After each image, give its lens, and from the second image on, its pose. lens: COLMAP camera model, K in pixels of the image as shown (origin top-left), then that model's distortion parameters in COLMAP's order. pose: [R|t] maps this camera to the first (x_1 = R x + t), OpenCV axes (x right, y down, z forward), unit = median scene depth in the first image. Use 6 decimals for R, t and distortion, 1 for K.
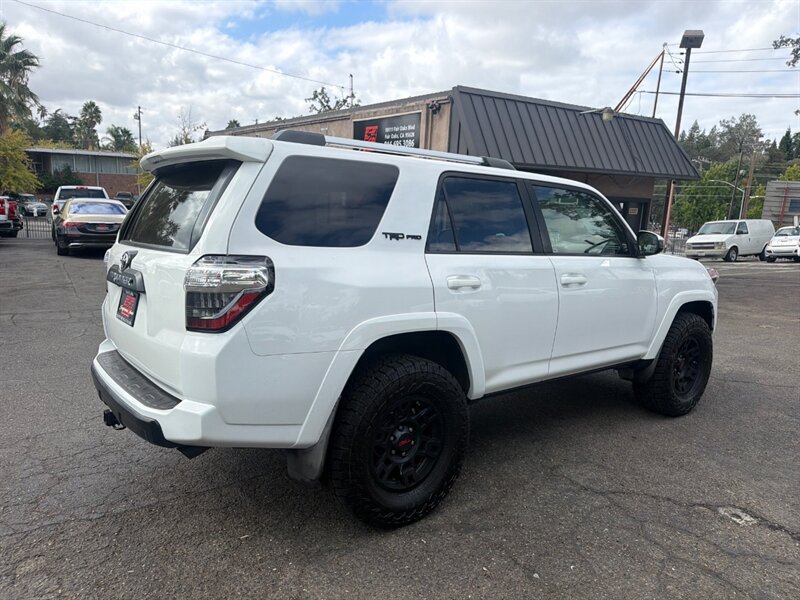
lens RADIAL K [[572.5, 0, 400.0], [0, 572.5, 300.0], [0, 0, 1]] dist [0.032993, -0.033564]
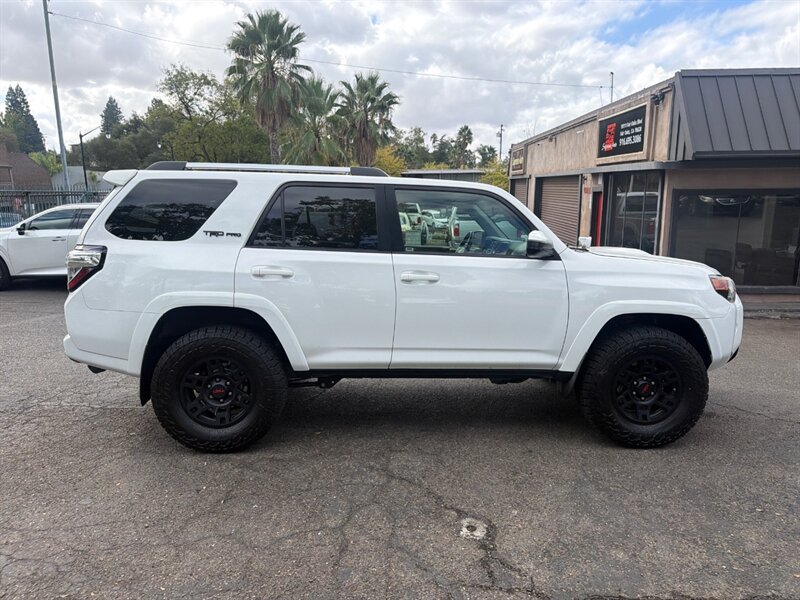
lens RADIAL K [[564.6, 0, 400.6], [0, 564.6, 308.0], [0, 0, 1]] dist [0.032845, -0.042696]
pose [[0.815161, 0.071226, -0.574839, 0.201049], [-0.069168, 0.997279, 0.025484, -0.000583], [0.575090, 0.018986, 0.817870, 0.032520]]
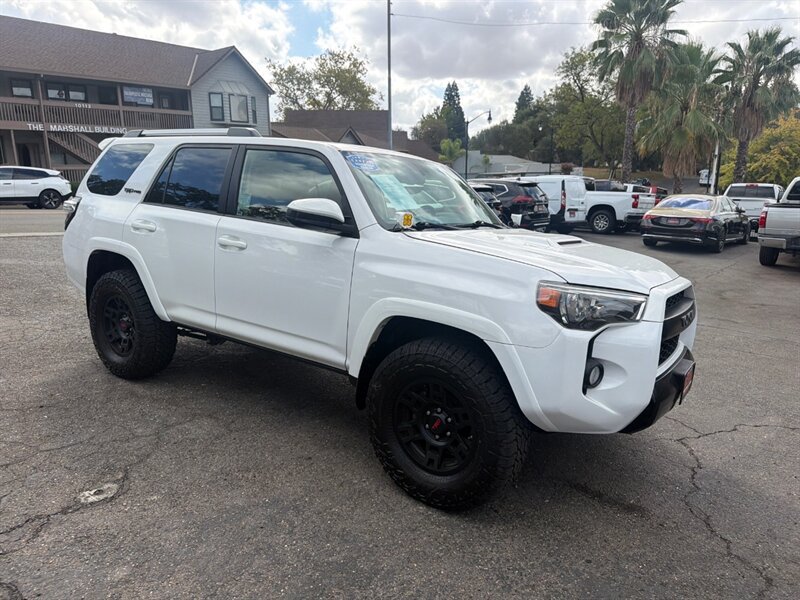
lens RADIAL K [[569.3, 0, 400.0], [0, 569.3, 300.0], [0, 0, 1]] dist [0.025539, -0.034192]
pose [[0.273971, 0.168221, -0.946912, 0.308834], [-0.174675, 0.976912, 0.123012, -0.025481], [0.945742, 0.131700, 0.297030, 0.230022]]
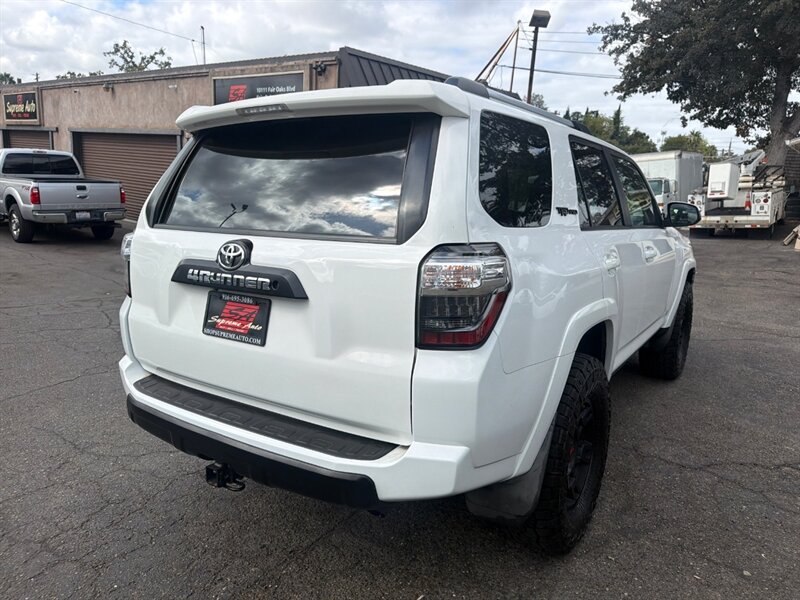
lens RADIAL K [[576.6, 0, 400.8], [0, 576.6, 295.6], [0, 0, 1]] dist [0.000009, -0.003270]
pose [[0.950681, -0.061375, 0.304038, -0.090537], [0.048282, 0.997561, 0.050404, -0.007840], [-0.306390, -0.033239, 0.951326, 0.047654]]
